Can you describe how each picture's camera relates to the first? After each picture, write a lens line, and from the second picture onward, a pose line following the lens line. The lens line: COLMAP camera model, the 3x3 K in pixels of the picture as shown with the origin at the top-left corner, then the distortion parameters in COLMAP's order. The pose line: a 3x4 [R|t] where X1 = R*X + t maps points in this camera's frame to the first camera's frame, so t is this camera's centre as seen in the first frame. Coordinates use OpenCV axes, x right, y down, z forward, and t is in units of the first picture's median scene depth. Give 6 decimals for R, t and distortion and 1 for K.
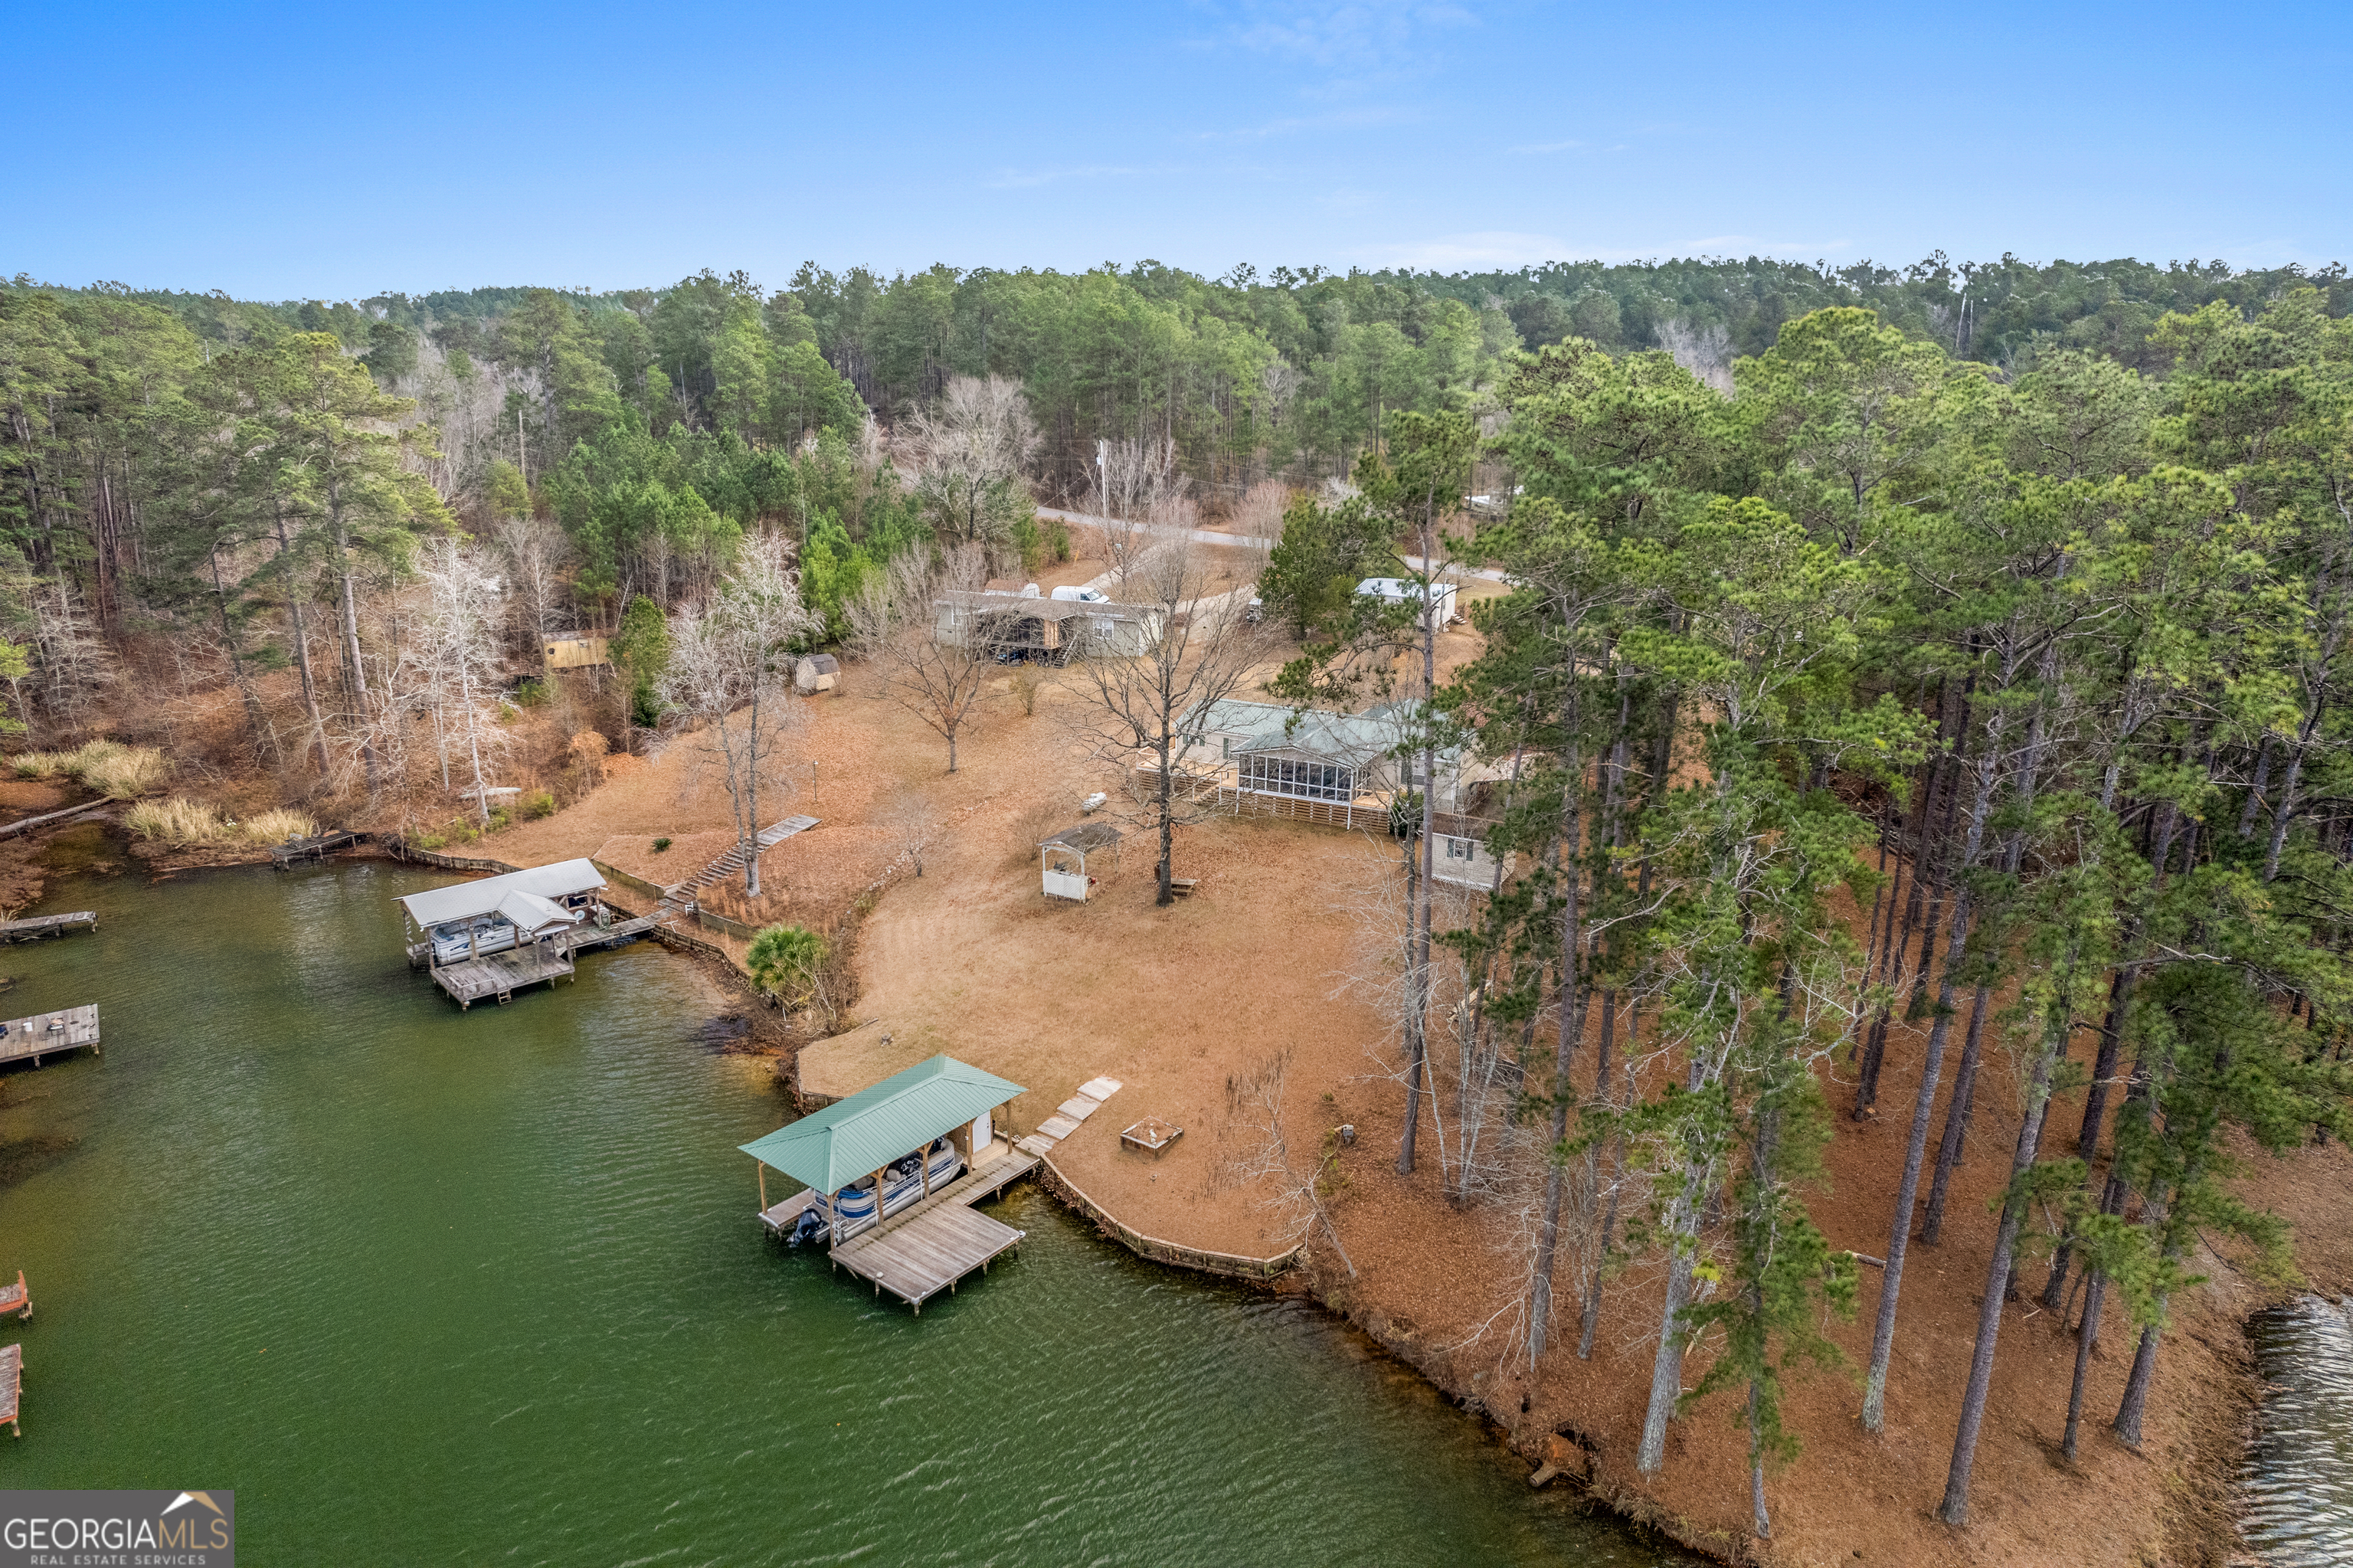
lens RADIAL K [[1499.1, 0, 1174.1], [0, 1499.1, 805.6], [0, 0, 1]] dist [-0.076175, 0.064315]
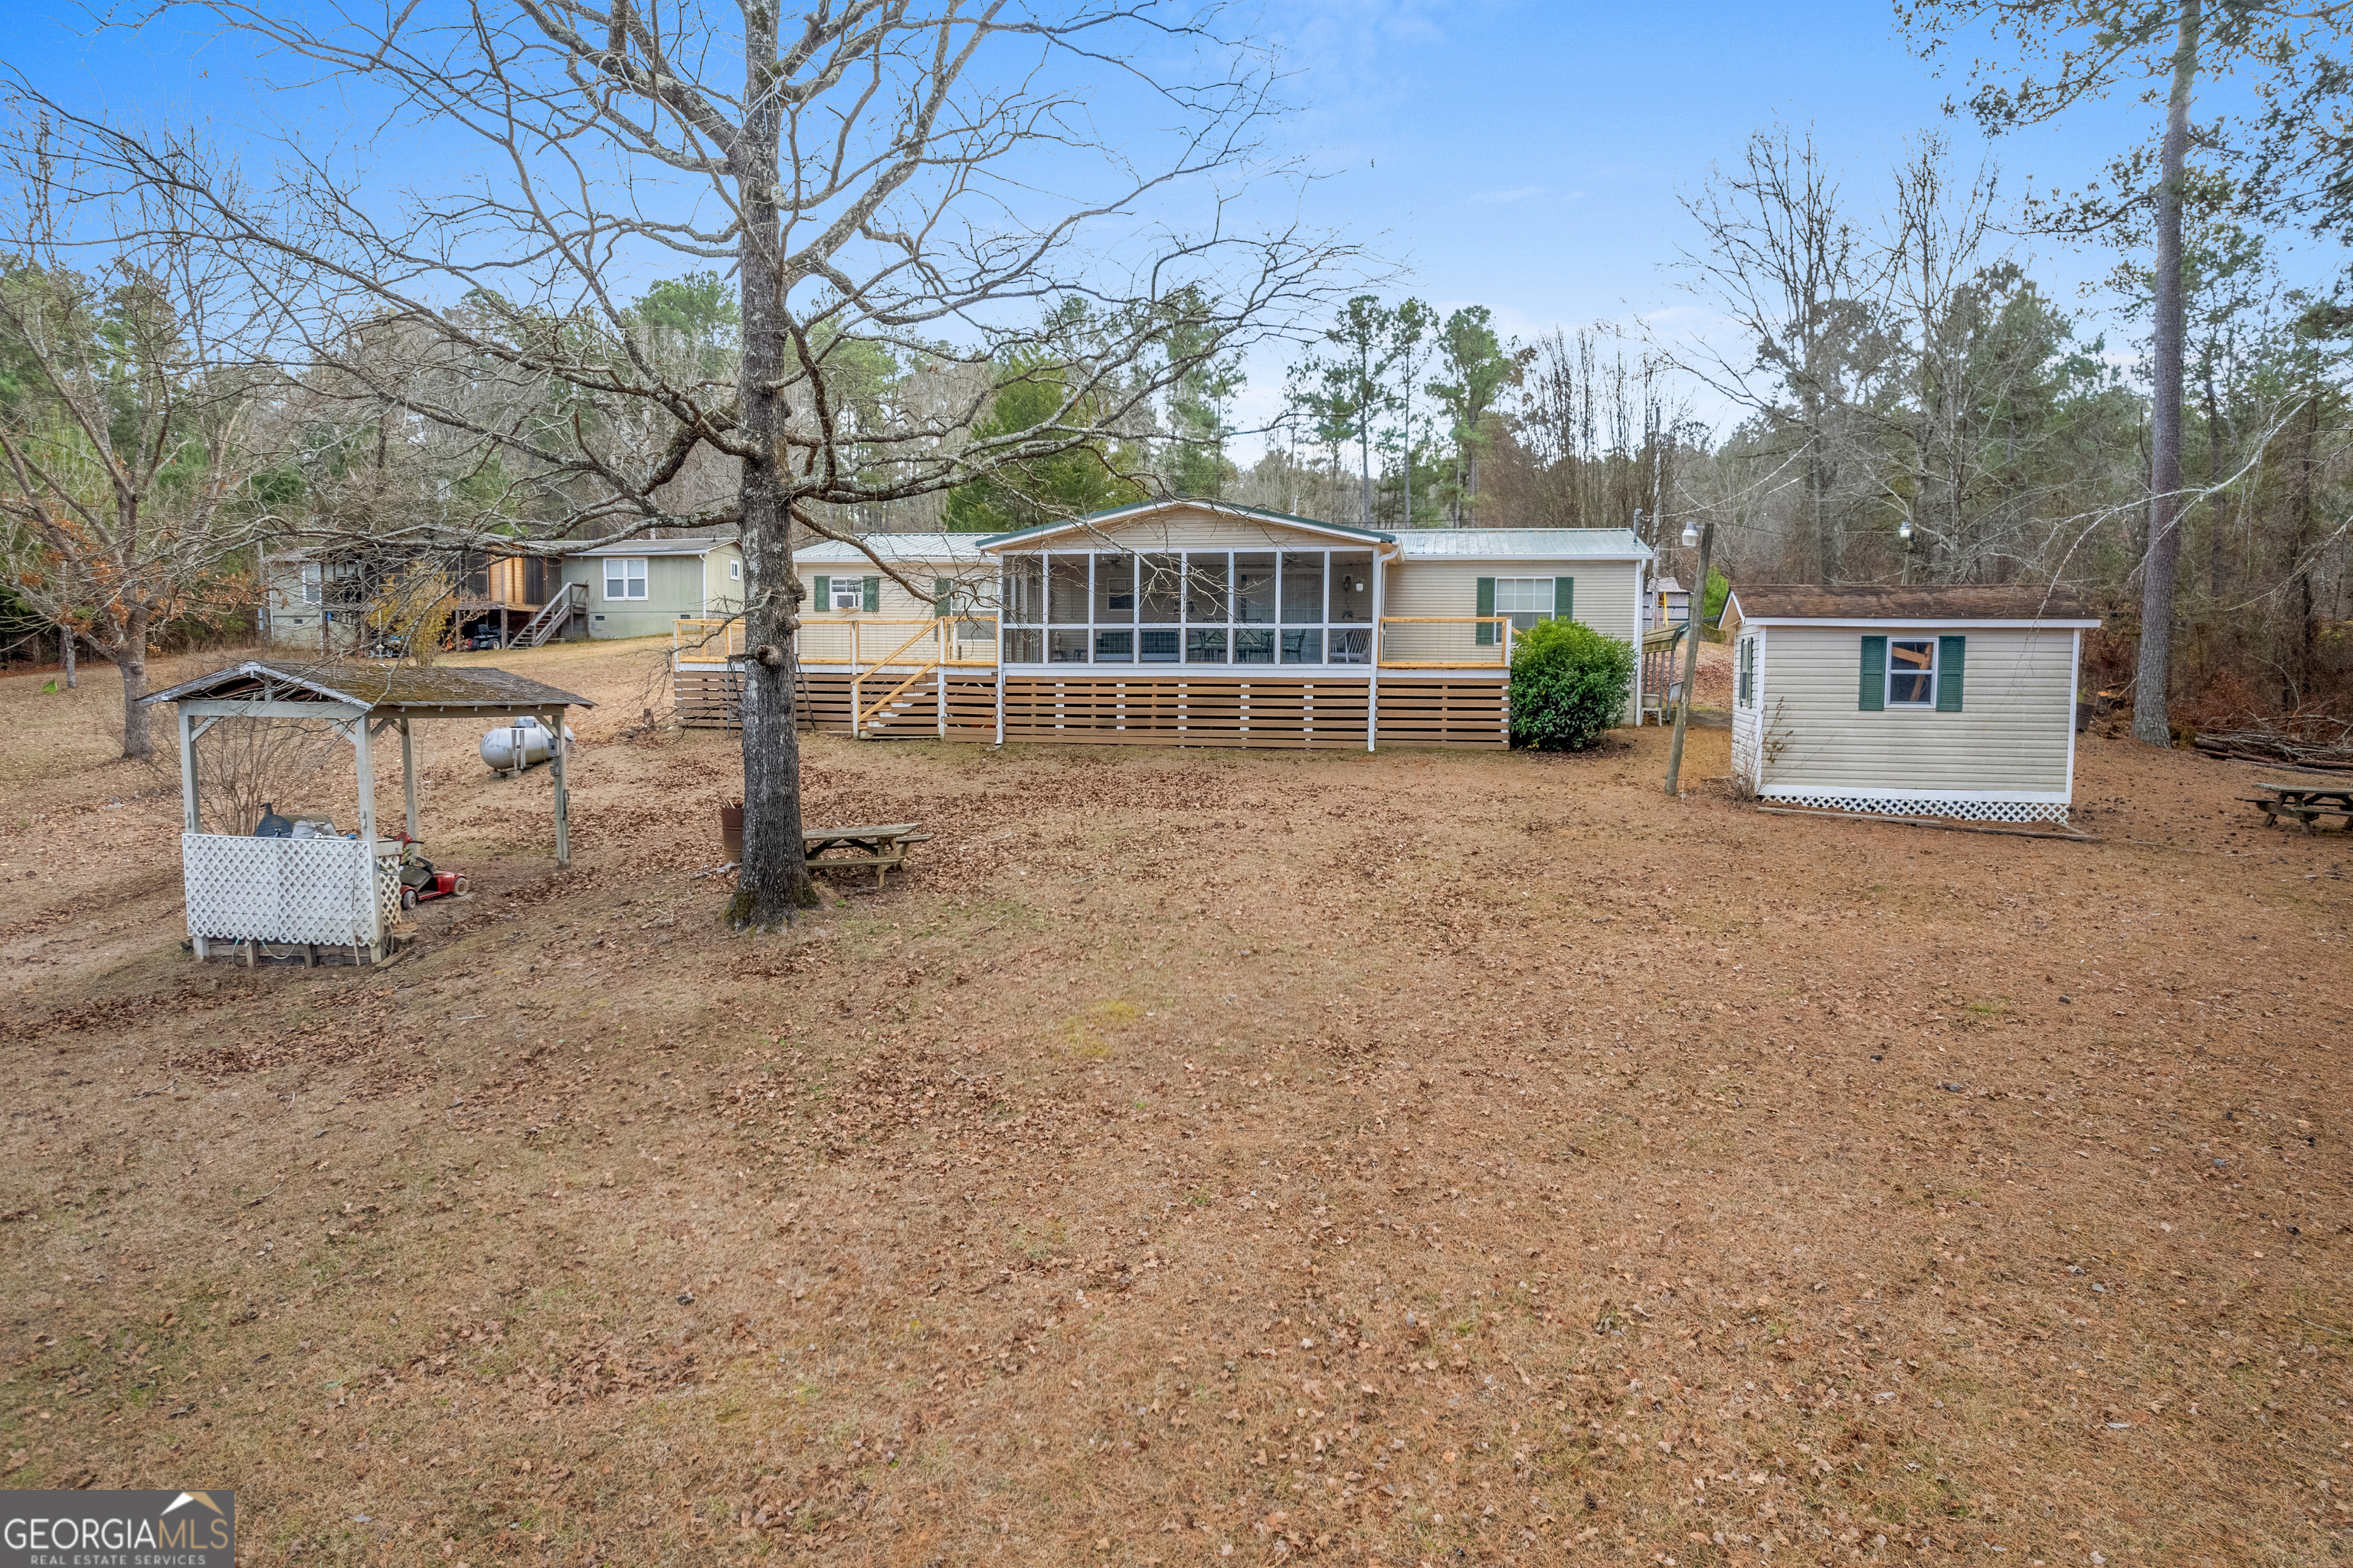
lens RADIAL K [[1499.1, 0, 1174.1], [0, 1499.1, 805.6], [0, 0, 1]] dist [-0.076175, 0.064315]
pose [[0.964321, -0.021341, 0.263874, -0.006856], [0.079088, 0.974451, -0.210216, 0.099295], [-0.252646, 0.223585, 0.941371, 0.801950]]
